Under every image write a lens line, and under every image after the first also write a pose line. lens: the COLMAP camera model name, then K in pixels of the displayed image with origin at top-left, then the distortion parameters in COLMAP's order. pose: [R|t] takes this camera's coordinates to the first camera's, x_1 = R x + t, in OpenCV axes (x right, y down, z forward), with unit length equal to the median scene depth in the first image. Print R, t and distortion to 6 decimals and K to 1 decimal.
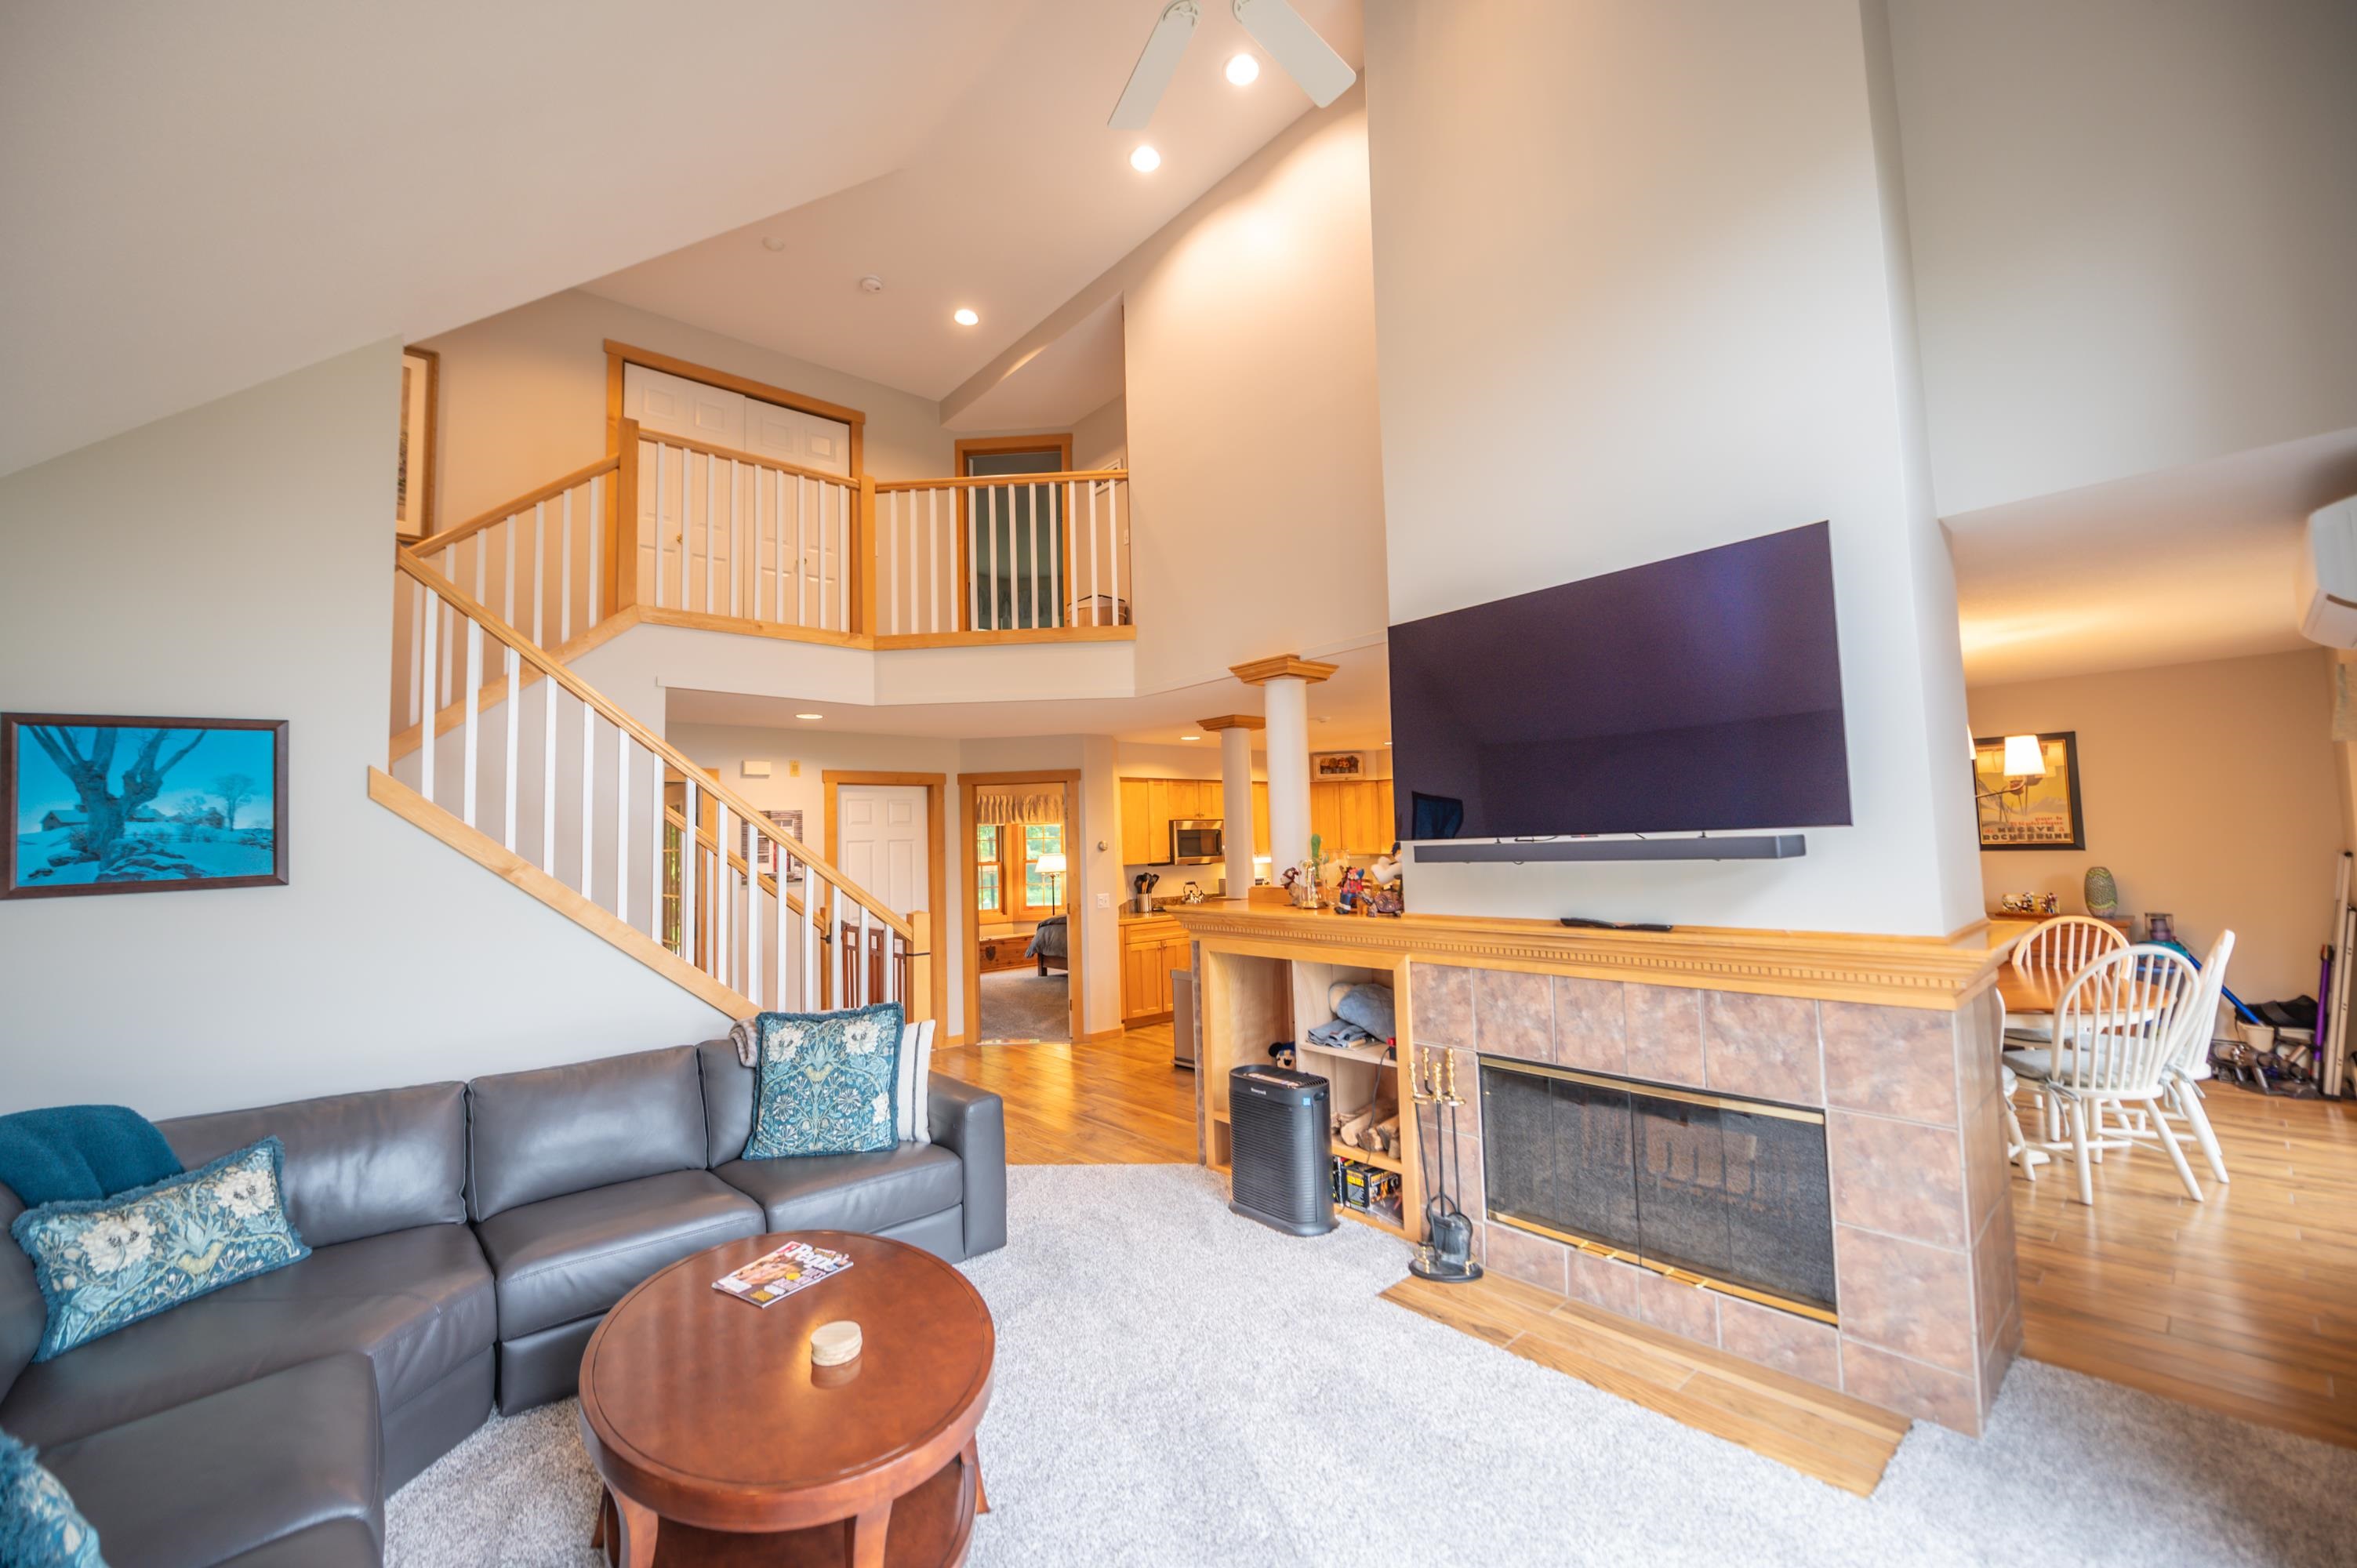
lens RADIAL K [[942.6, 0, 1171.1], [0, 942.6, 786.3], [0, 0, 1]] dist [-0.001393, -0.000188]
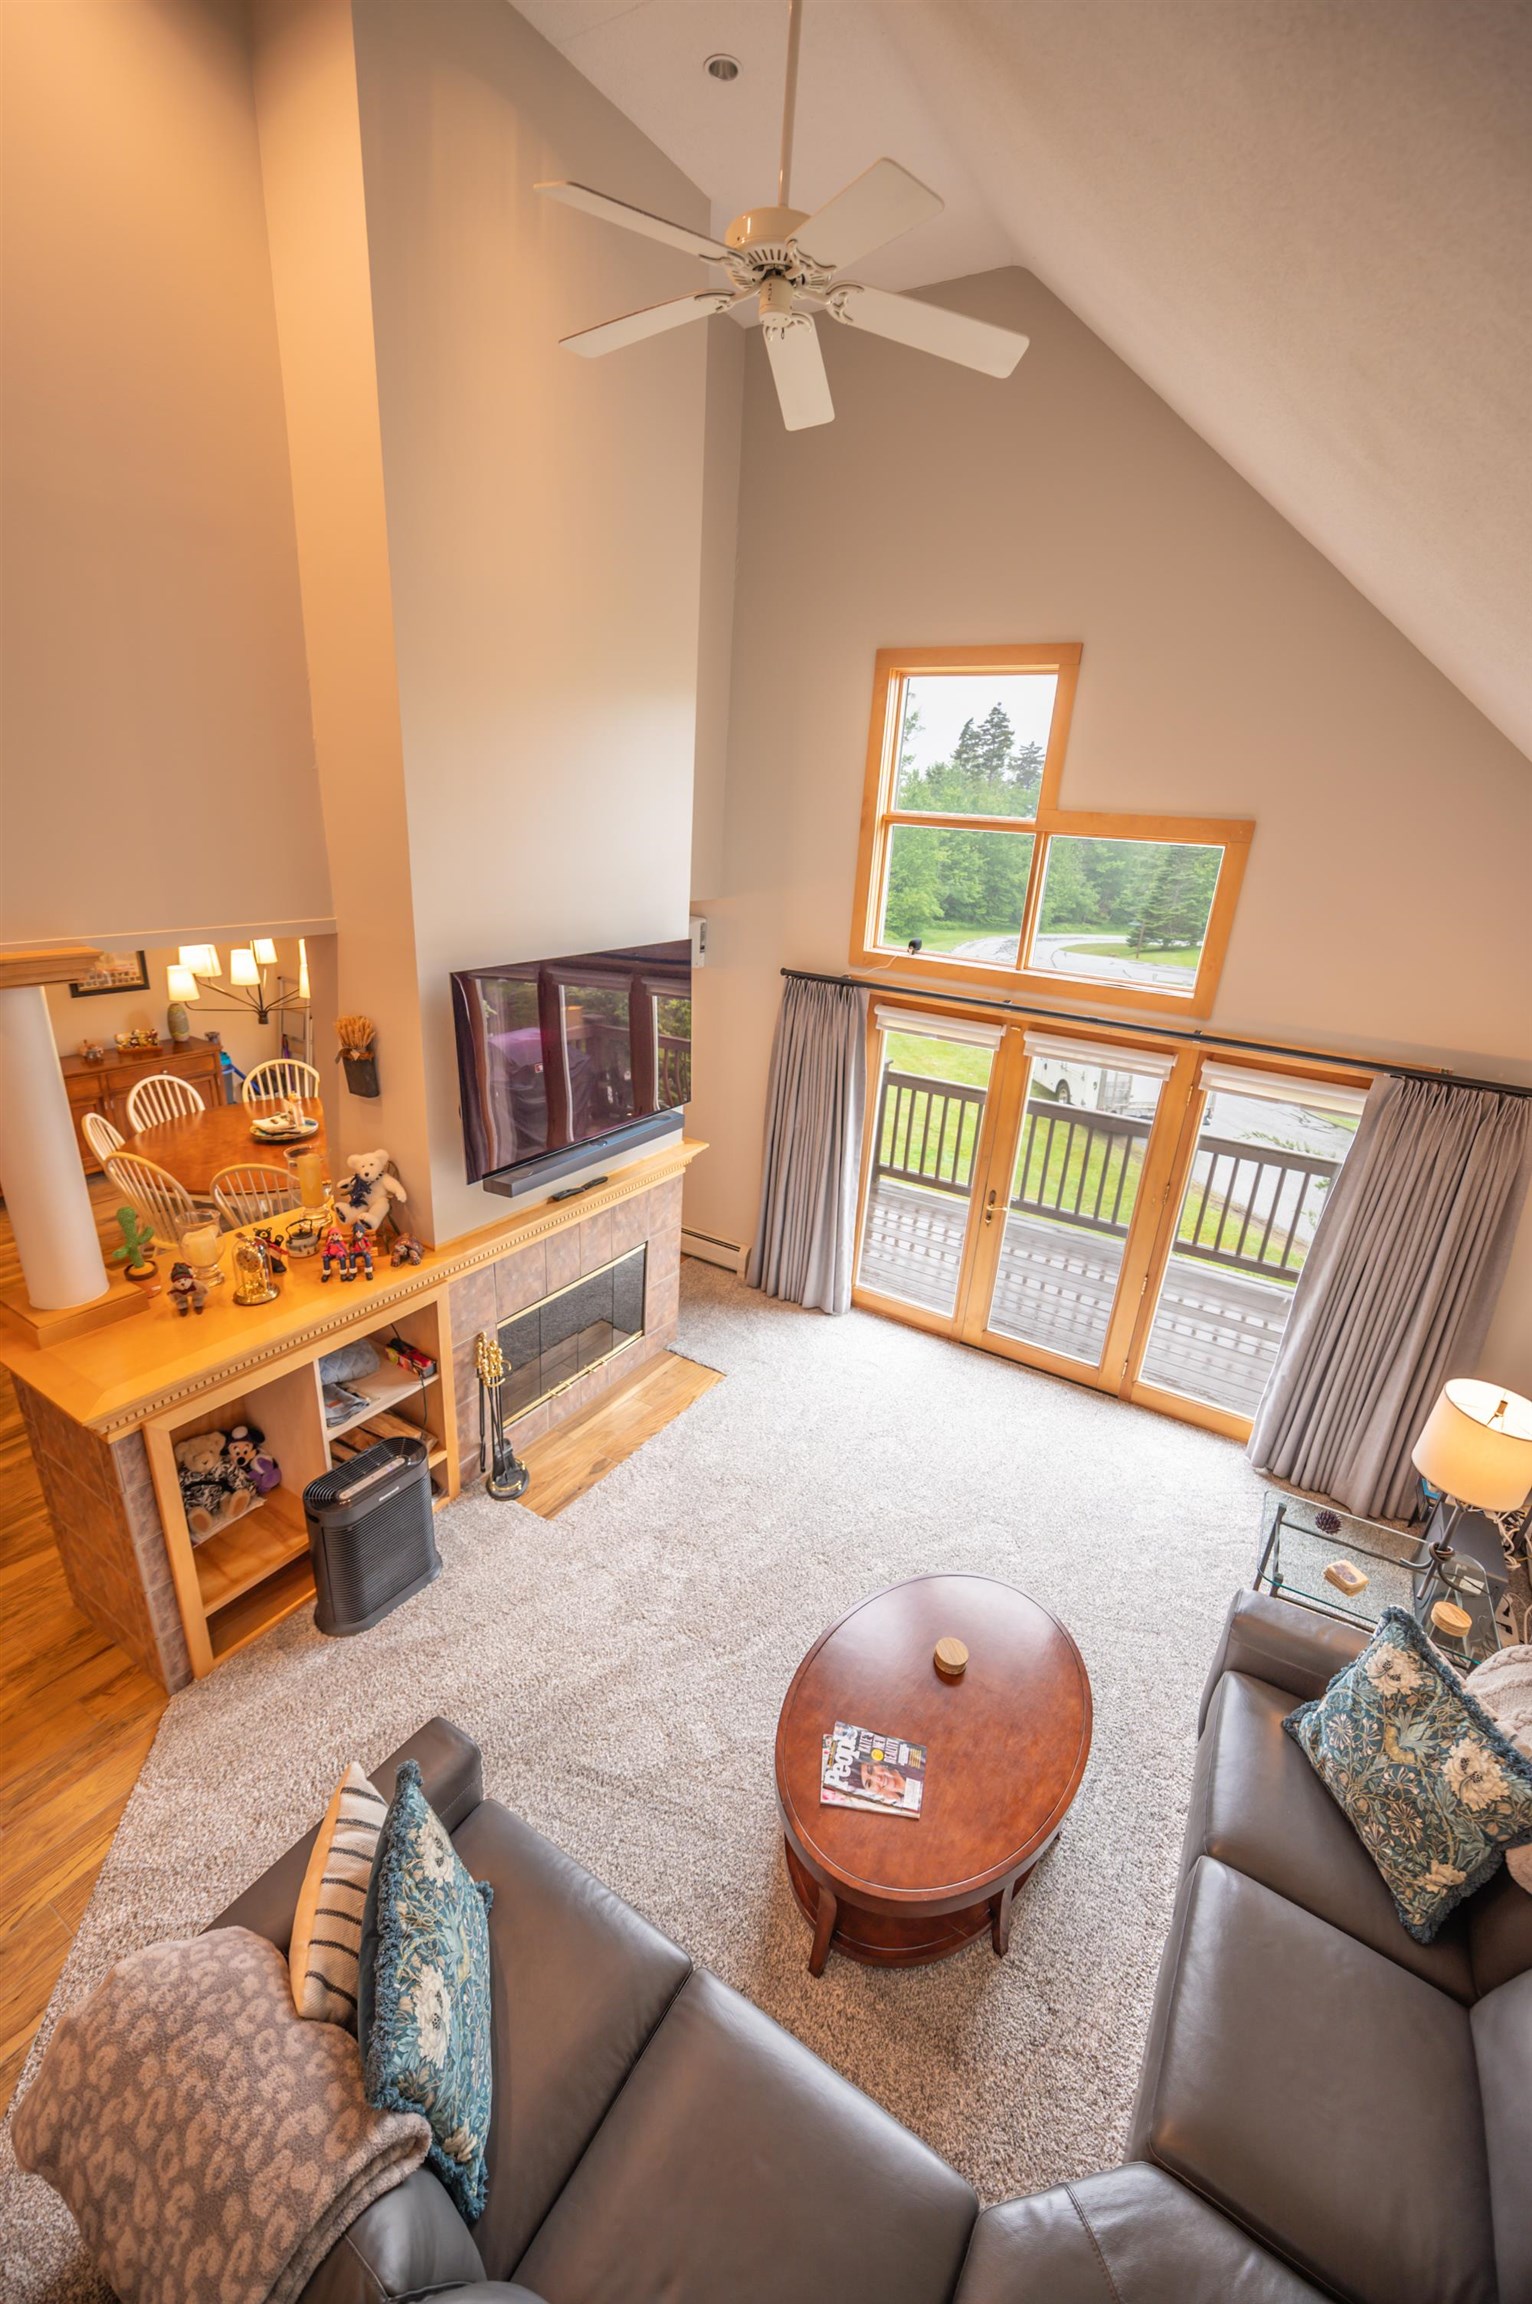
lens RADIAL K [[921.3, 0, 752.2], [0, 921.3, 1147.8], [0, 0, 1]] dist [-0.002614, -0.000143]
pose [[-0.289822, -0.321530, 0.901455, -0.593362], [-0.110289, 0.946826, 0.302254, -0.253870], [-0.950705, -0.011820, -0.309872, 0.795285]]
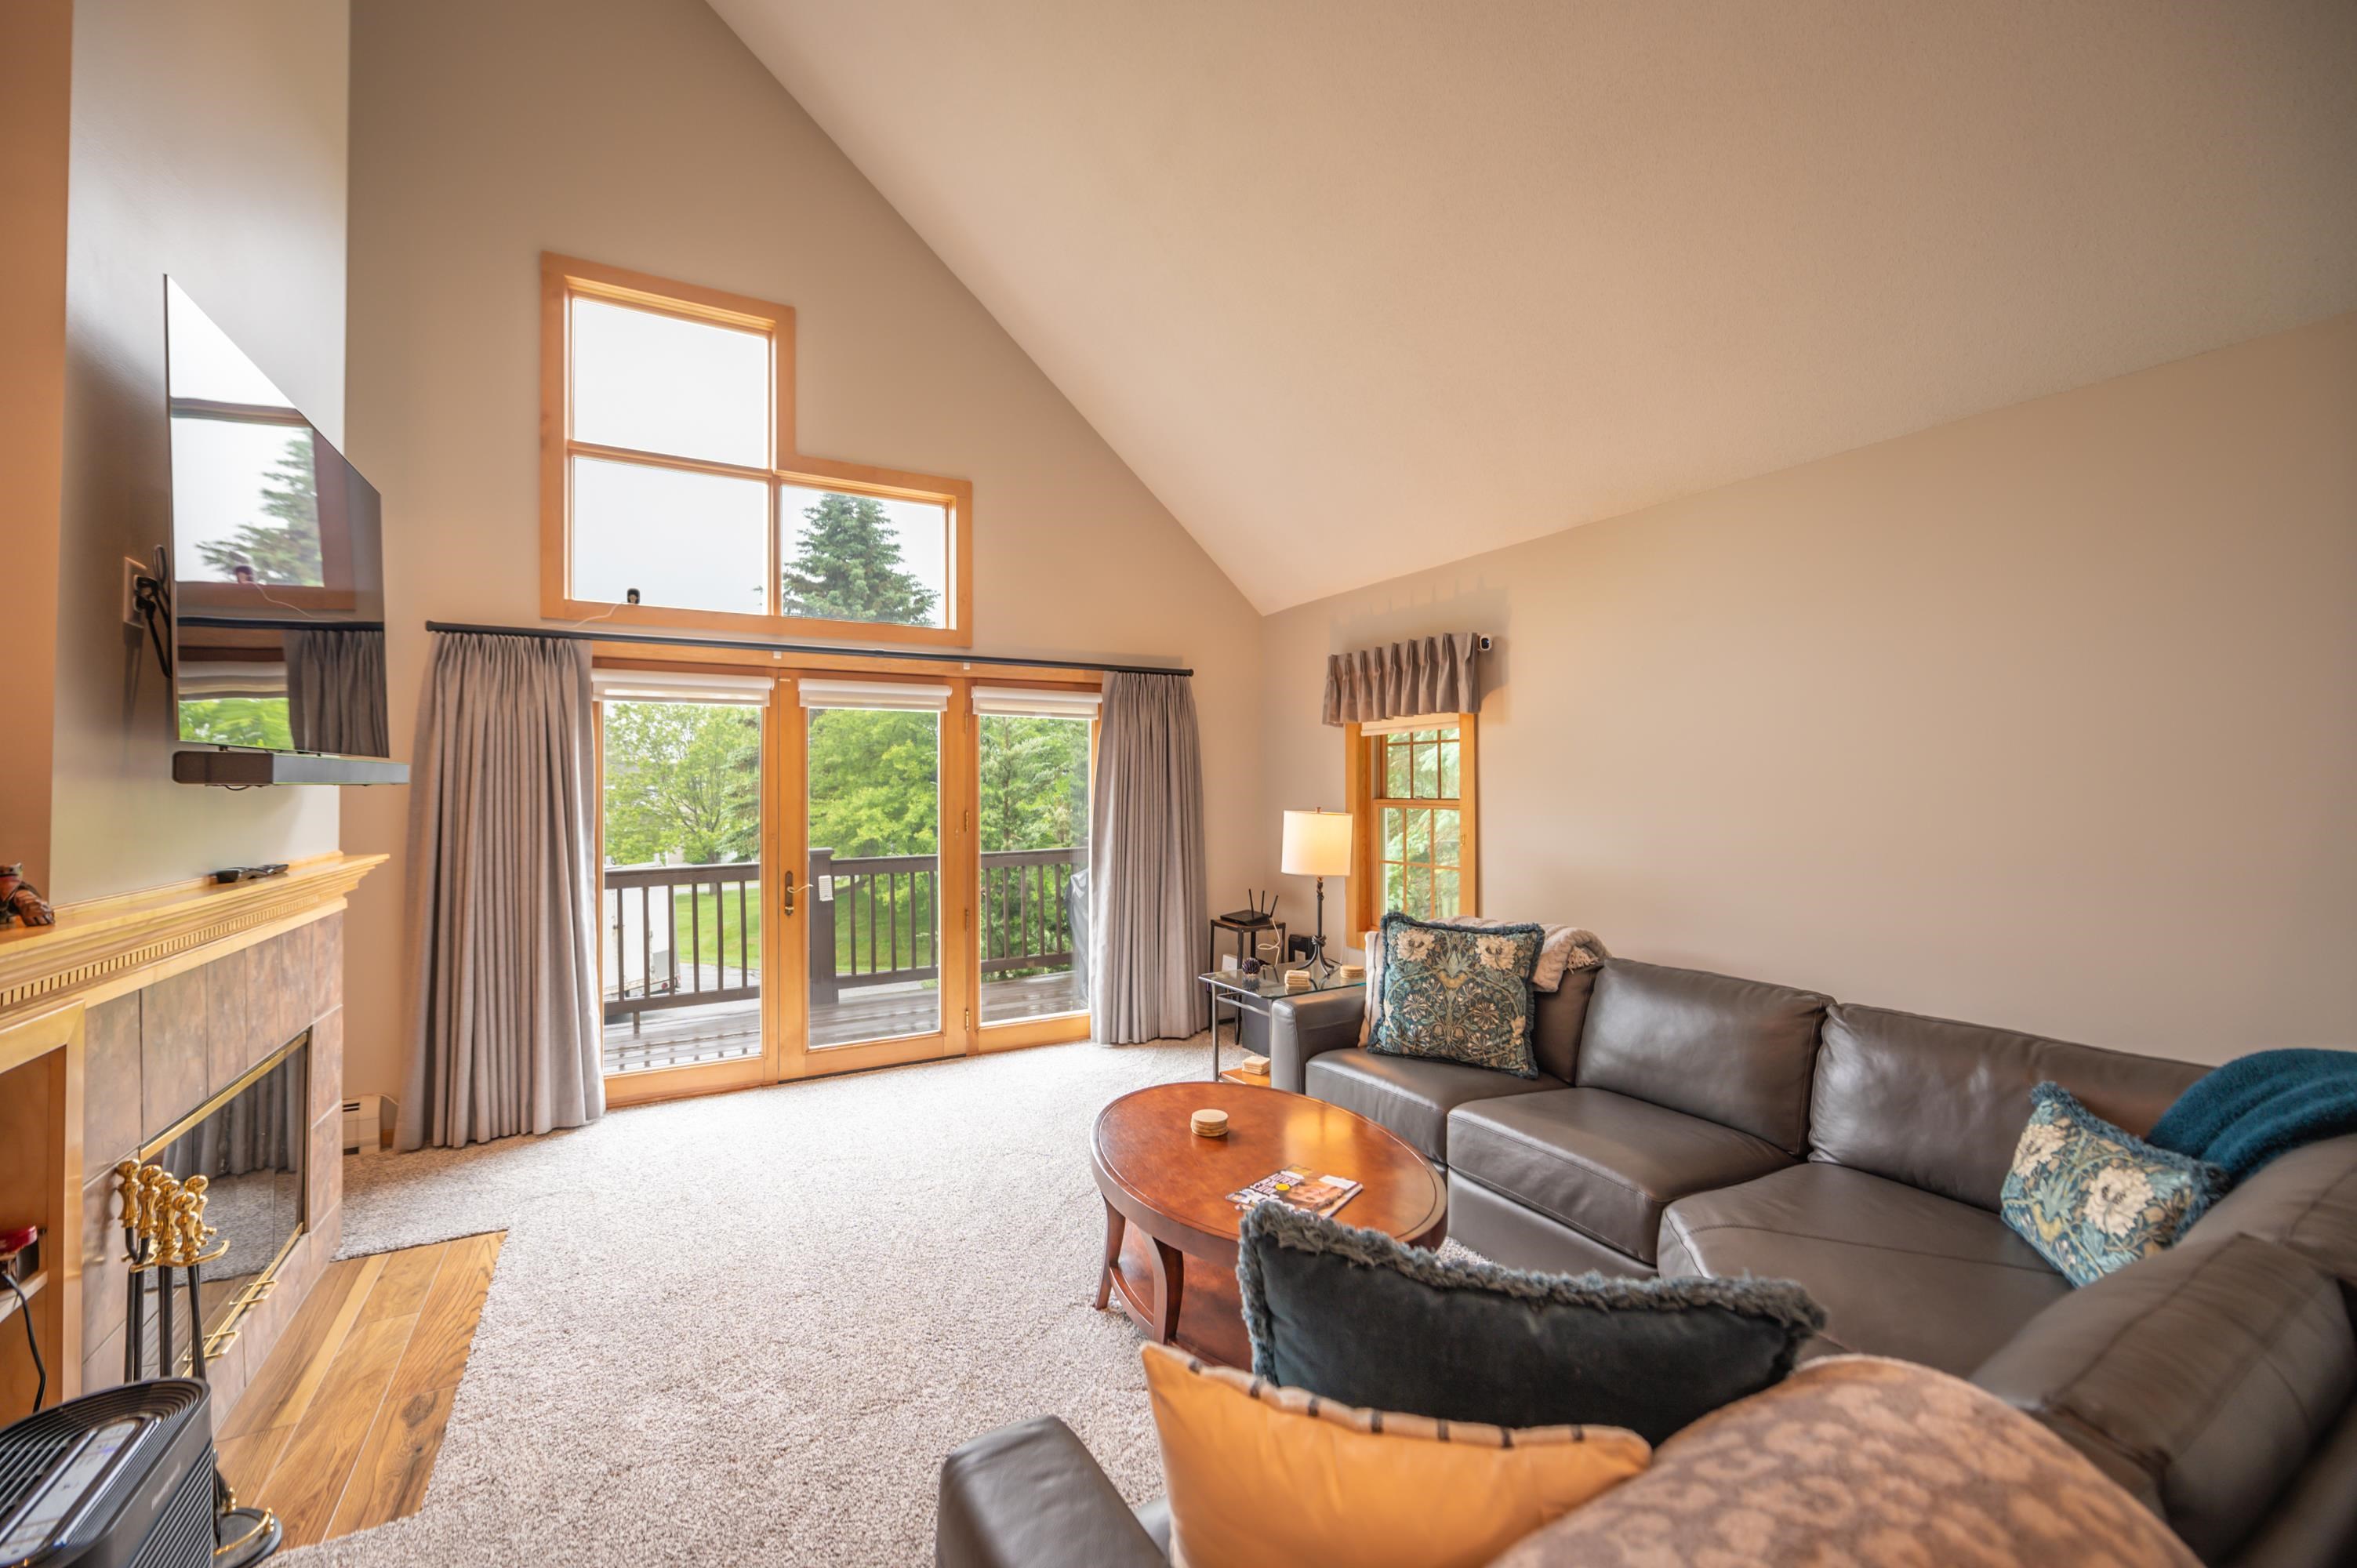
lens RADIAL K [[942.5, 0, 1167.7], [0, 942.5, 773.0], [0, 0, 1]] dist [-0.002614, -0.000143]
pose [[-0.977649, 0.036688, 0.207019, -0.266929], [0.020356, 0.996548, -0.080480, 0.095958], [-0.209257, -0.074467, -0.975021, 1.057889]]
